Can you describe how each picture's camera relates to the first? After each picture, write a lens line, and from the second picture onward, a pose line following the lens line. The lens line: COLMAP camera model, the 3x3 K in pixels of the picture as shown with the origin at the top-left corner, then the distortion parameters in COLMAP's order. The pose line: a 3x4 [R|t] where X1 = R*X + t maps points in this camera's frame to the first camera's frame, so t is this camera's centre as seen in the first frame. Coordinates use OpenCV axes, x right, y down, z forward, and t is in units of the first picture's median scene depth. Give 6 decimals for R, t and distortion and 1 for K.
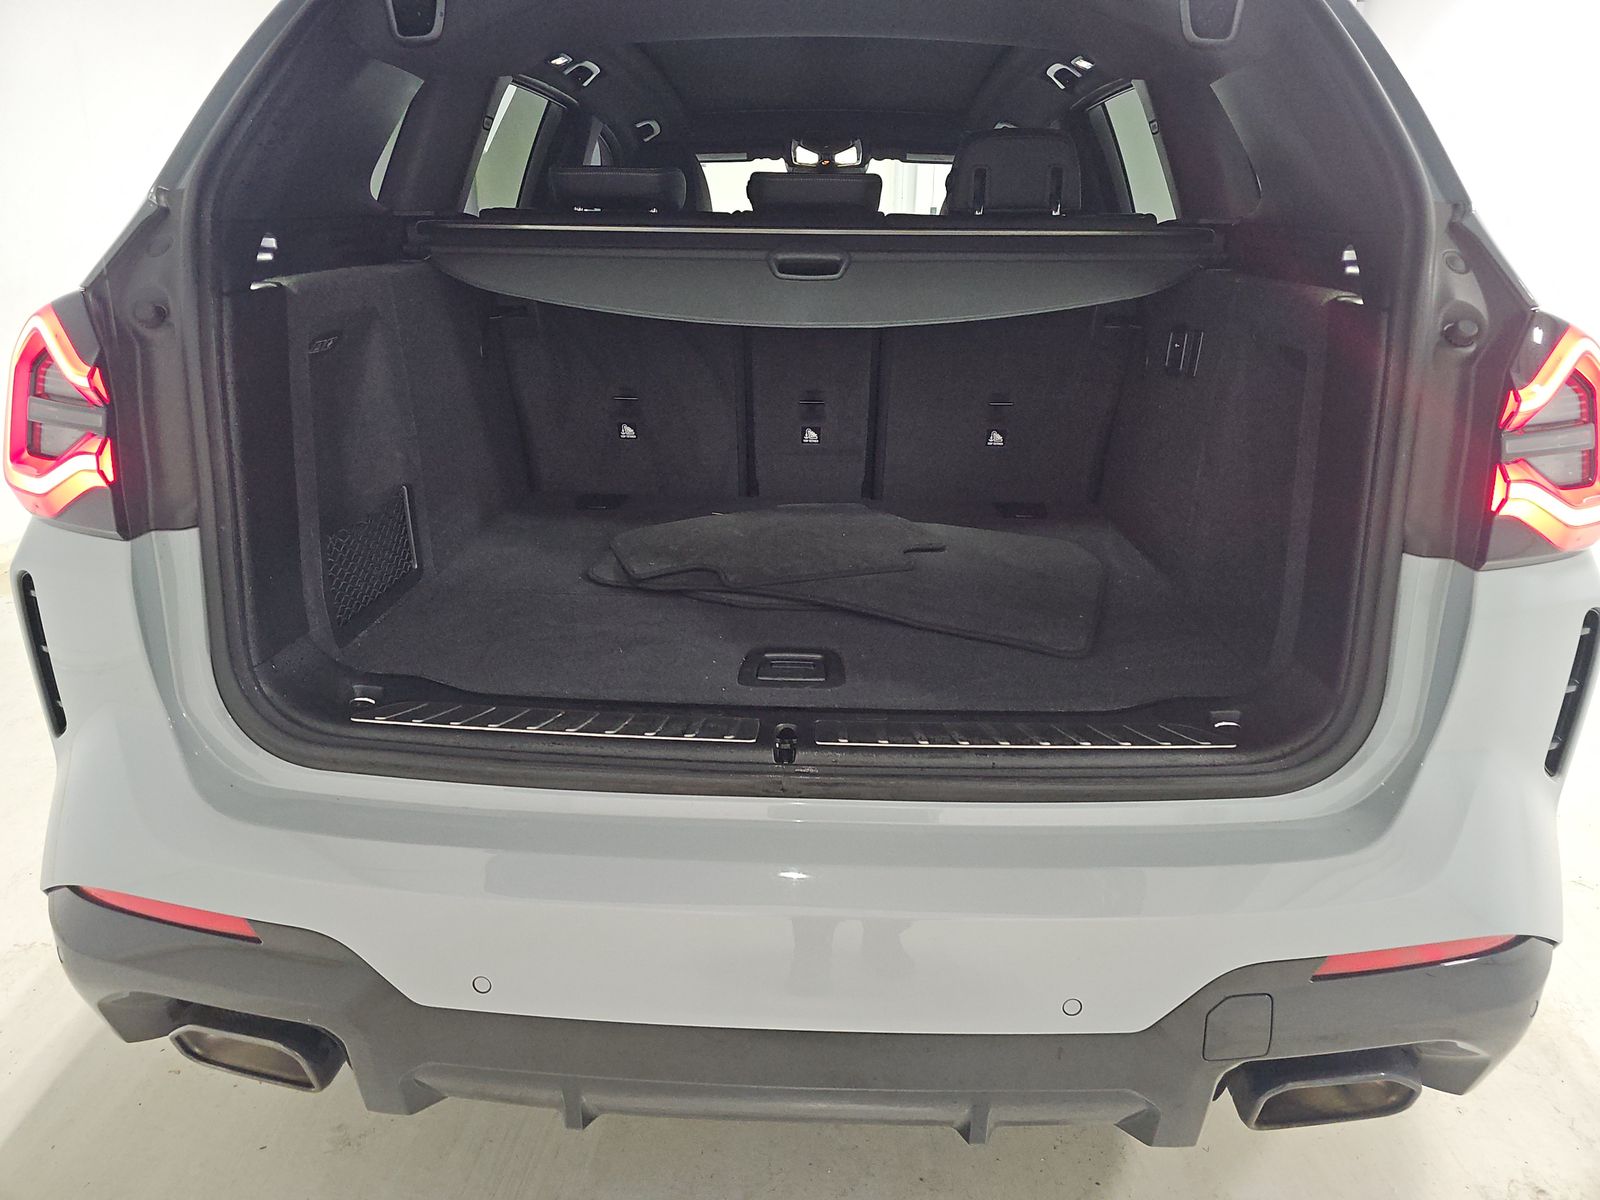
lens RADIAL K [[1096.8, 0, 801.8], [0, 1096.8, 593.4], [0, 0, 1]] dist [0.024386, -0.019819]
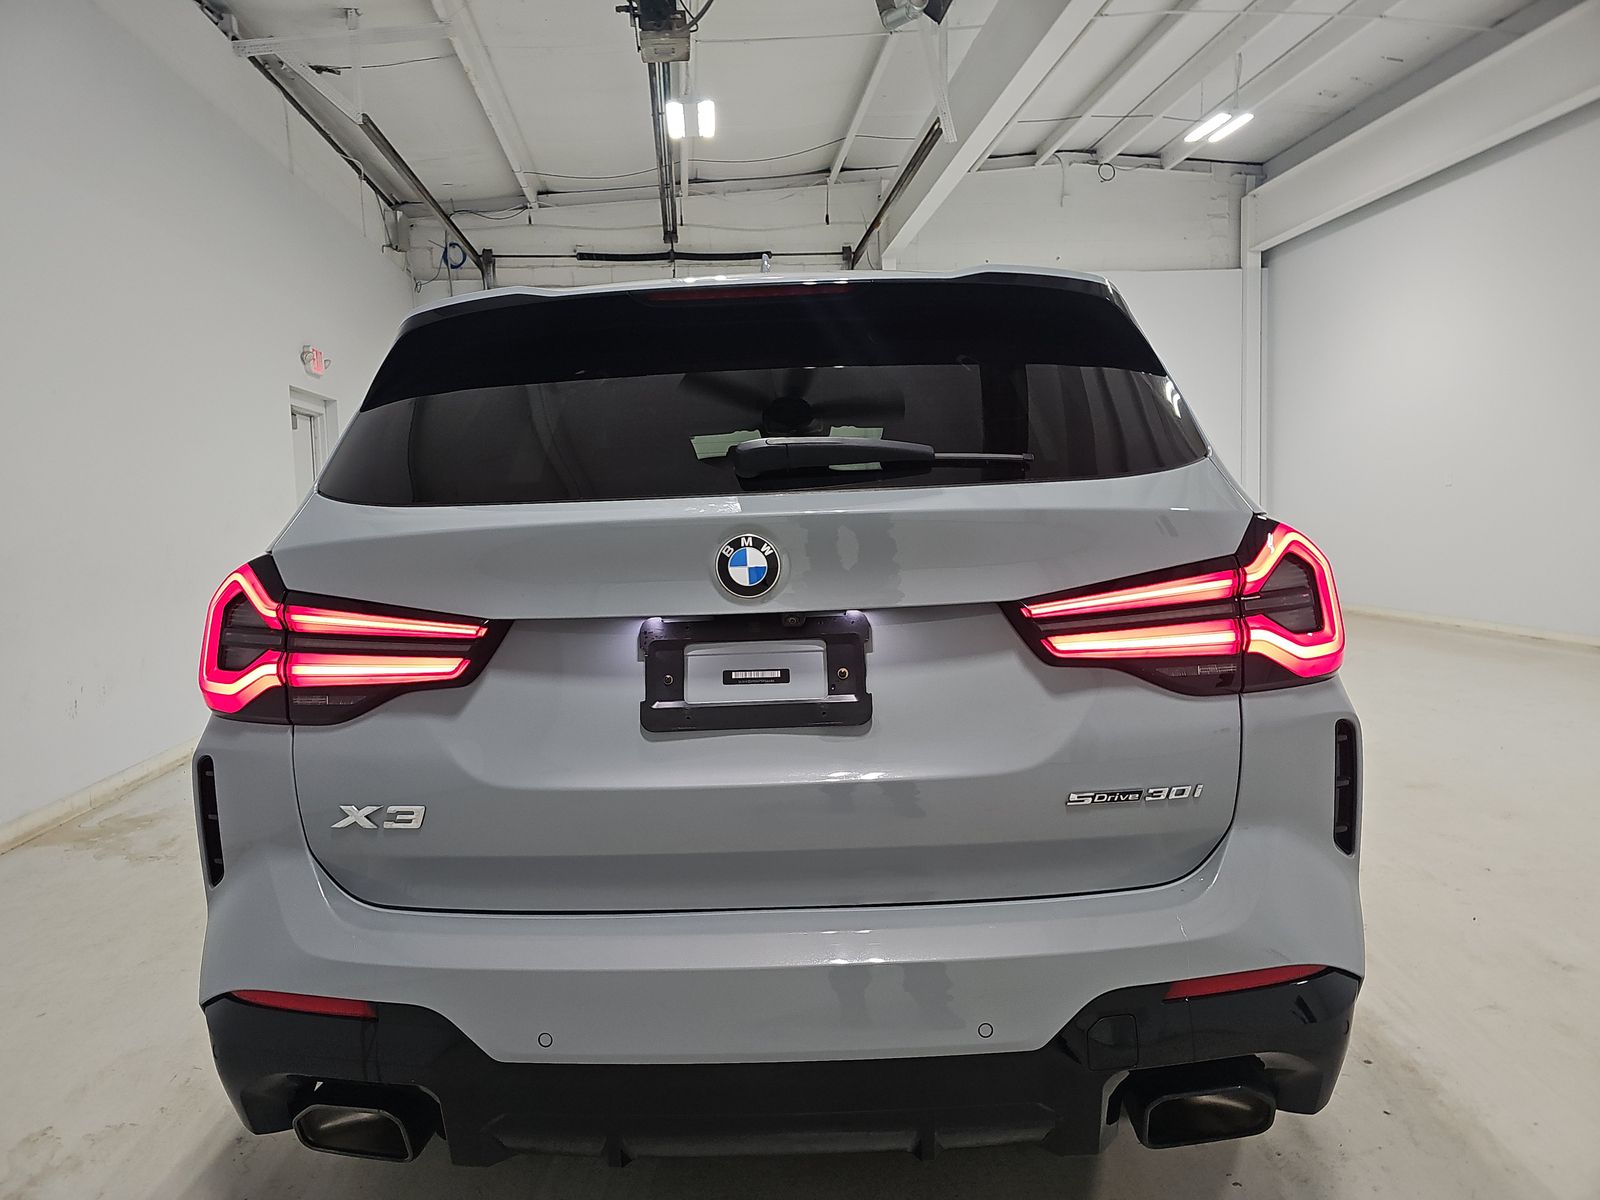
lens RADIAL K [[1096.8, 0, 798.1], [0, 1096.8, 611.0], [0, 0, 1]] dist [0.024386, -0.019819]
pose [[0.998660, -0.051748, 0.001028, 0.040155], [0.050896, 0.978225, -0.201210, 0.127003], [0.009407, 0.200993, 0.979548, -0.400795]]
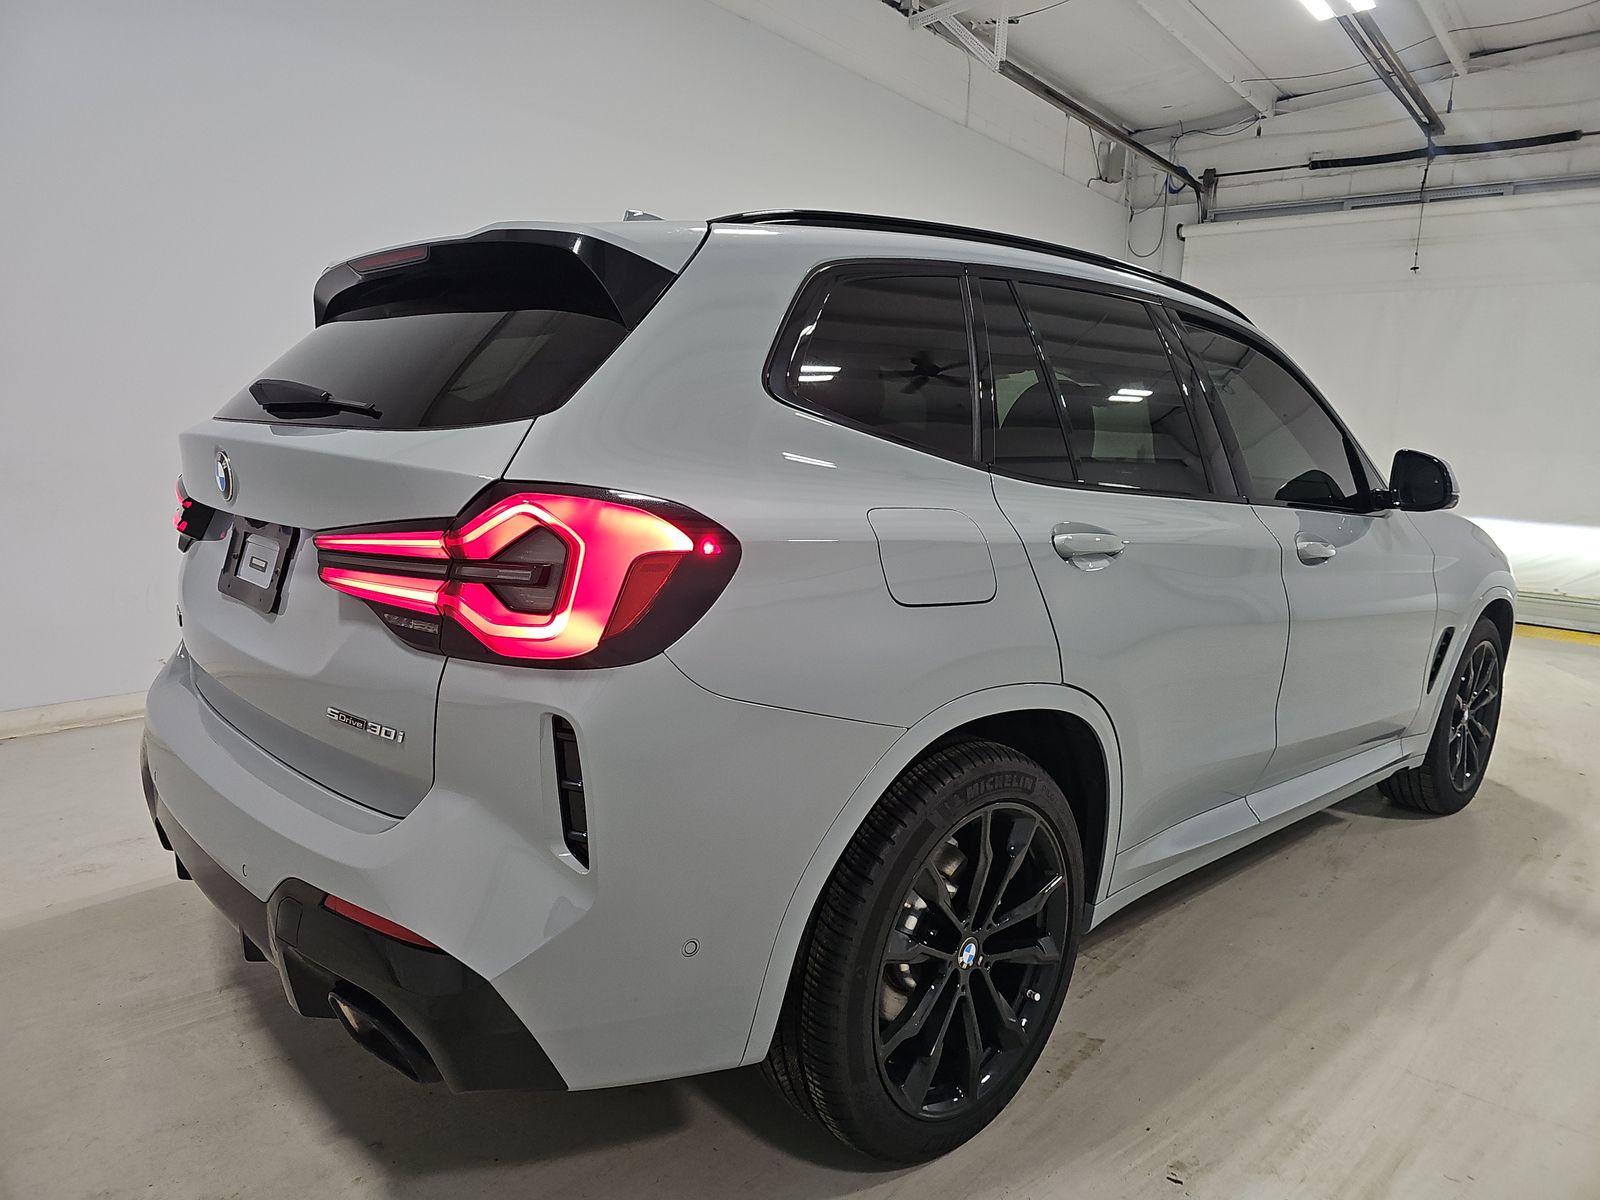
lens RADIAL K [[1096.8, 0, 803.0], [0, 1096.8, 598.4], [0, 0, 1]] dist [0.024386, -0.019819]
pose [[0.679389, 0.123253, -0.723353, 1.850946], [-0.243963, 0.967654, -0.064256, -0.108716], [0.692035, 0.220126, 0.687482, 0.319772]]
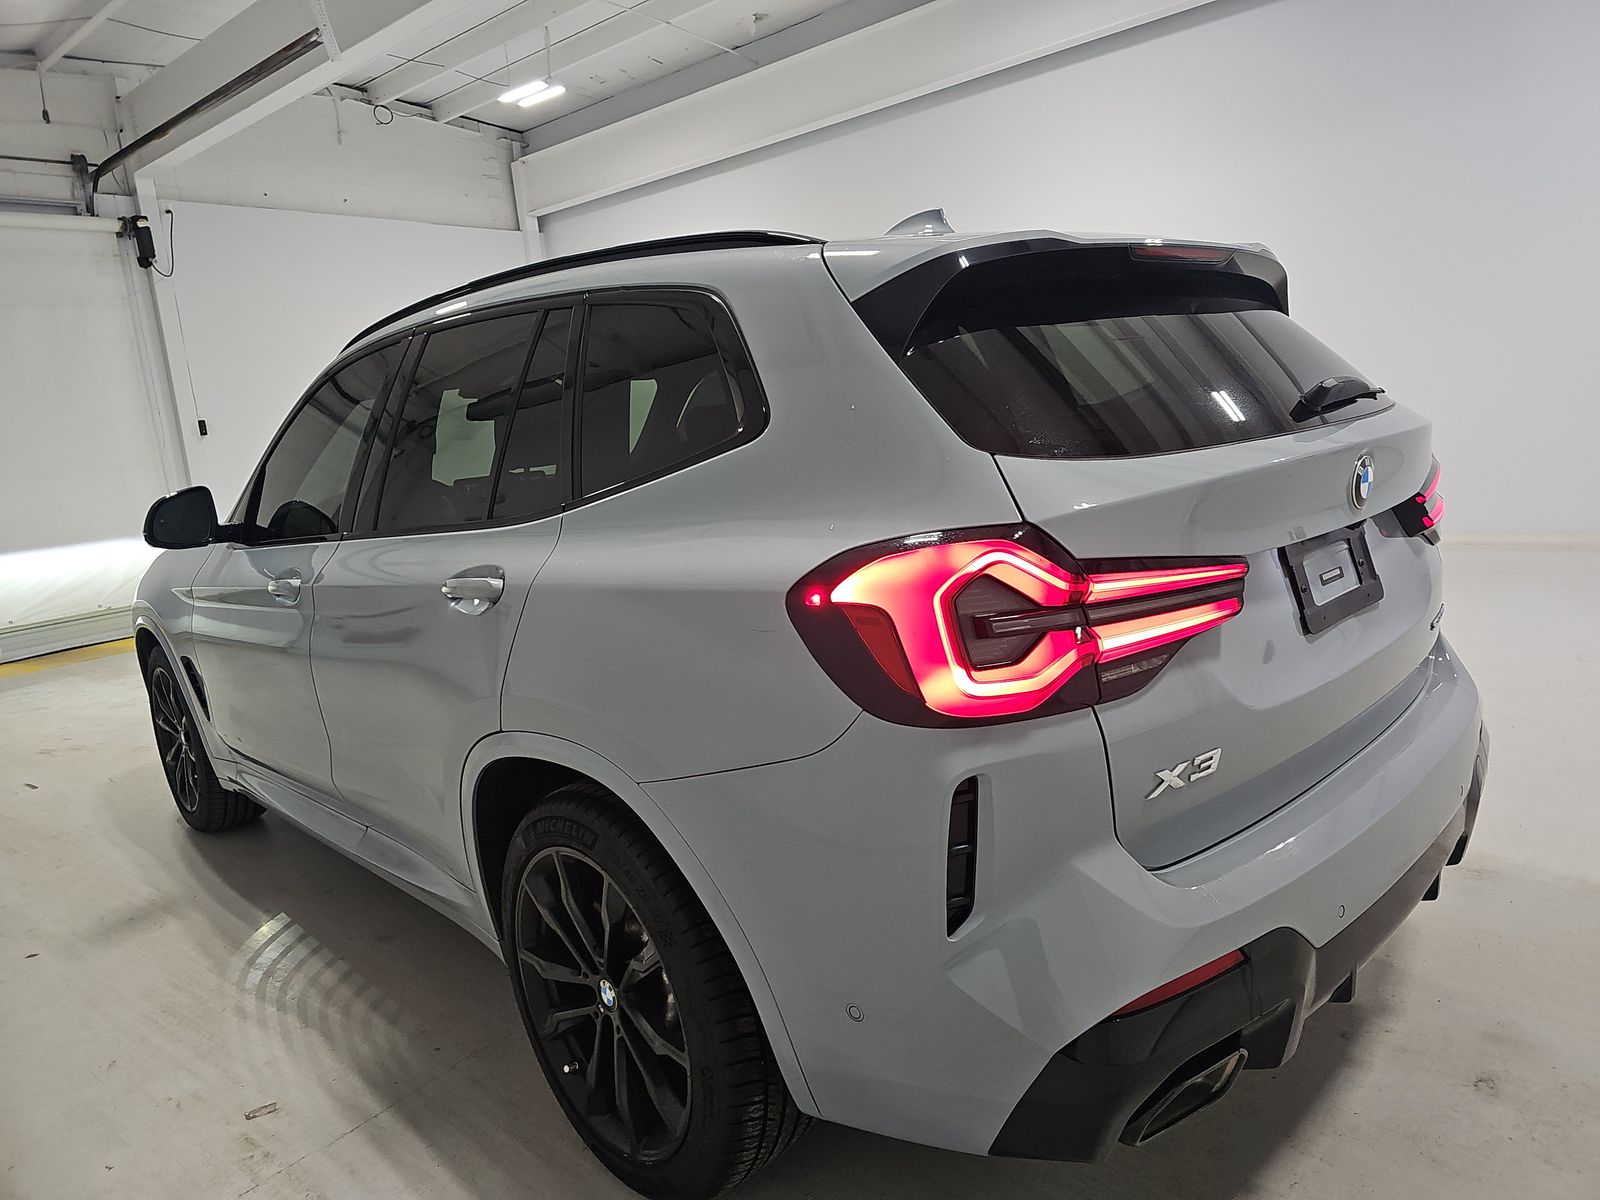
lens RADIAL K [[1096.8, 0, 812.9], [0, 1096.8, 592.3], [0, 0, 1]] dist [0.024386, -0.019819]
pose [[0.669773, -0.197511, 0.715817, -1.692528], [0.309065, 0.950661, -0.026874, -0.233972], [-0.675191, 0.239233, 0.697771, 0.294176]]
